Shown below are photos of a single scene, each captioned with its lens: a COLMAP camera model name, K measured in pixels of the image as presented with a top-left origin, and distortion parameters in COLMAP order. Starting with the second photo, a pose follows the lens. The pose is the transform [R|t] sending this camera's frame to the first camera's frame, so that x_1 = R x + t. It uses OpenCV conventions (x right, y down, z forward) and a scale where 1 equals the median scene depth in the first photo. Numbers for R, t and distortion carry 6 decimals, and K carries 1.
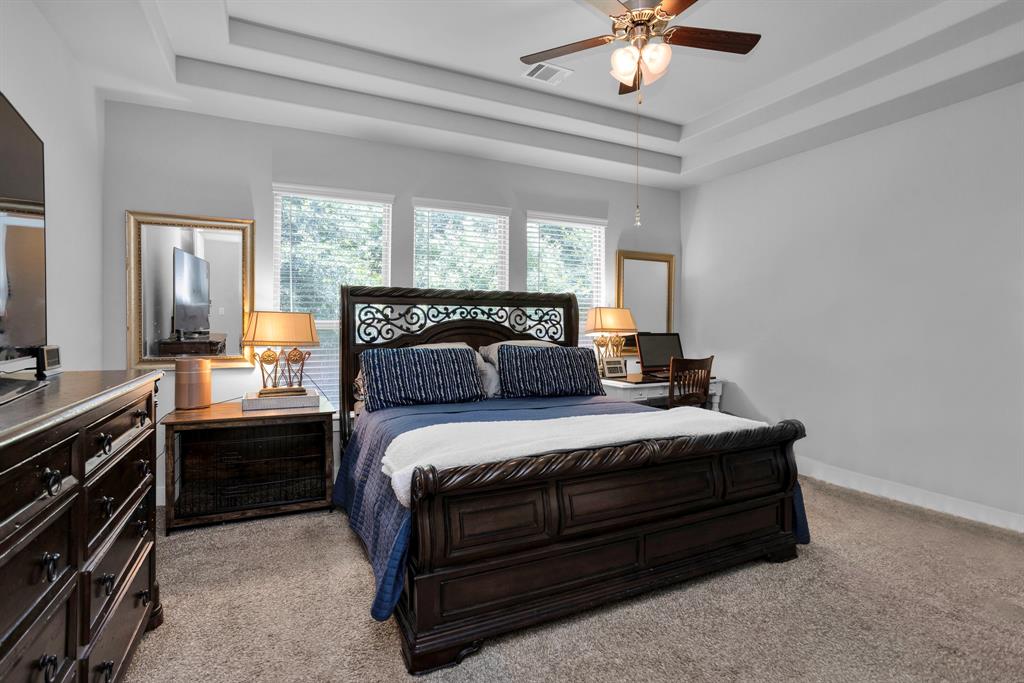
lens RADIAL K [[502.0, 0, 514.1], [0, 502.0, 324.1], [0, 0, 1]] dist [-0.051328, 0.031914]
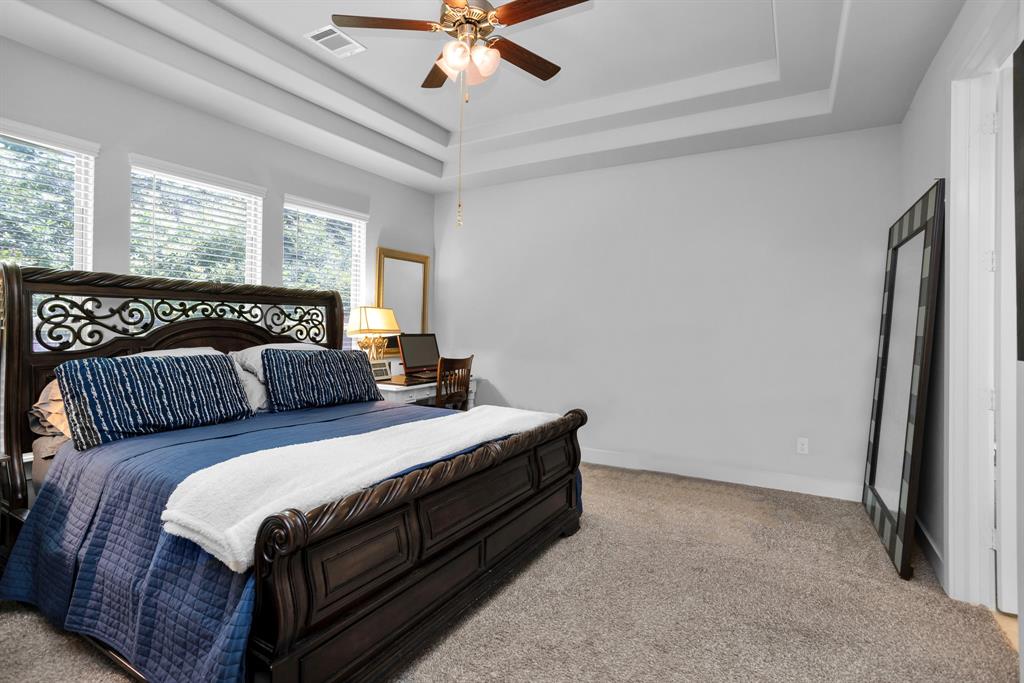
lens RADIAL K [[499.3, 0, 511.4], [0, 499.3, 323.6], [0, 0, 1]] dist [-0.051447, 0.033411]
pose [[0.832366, 0.005078, 0.554203, -0.133112], [-0.004326, 0.999987, -0.002665, -0.000823], [-0.554210, -0.000180, 0.832377, 0.080620]]
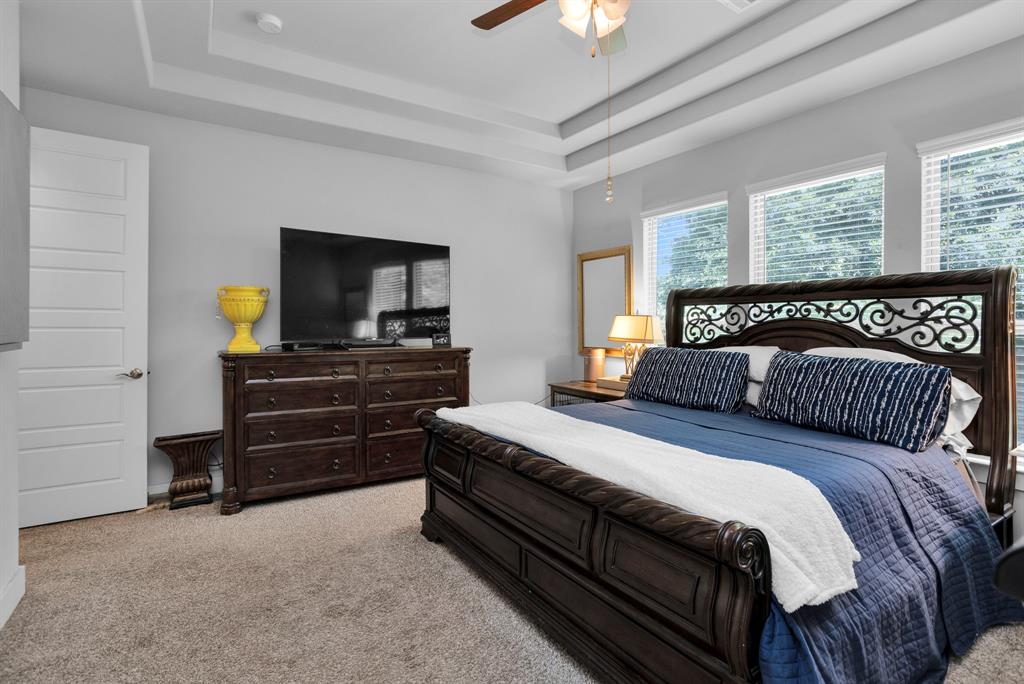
lens RADIAL K [[502.0, 0, 514.1], [0, 502.0, 324.6], [0, 0, 1]] dist [-0.051328, 0.031914]
pose [[0.112392, -0.001701, -0.993662, 0.652685], [0.000013, 0.999999, -0.001710, 0.001645], [0.993664, 0.000179, 0.112392, 0.474424]]
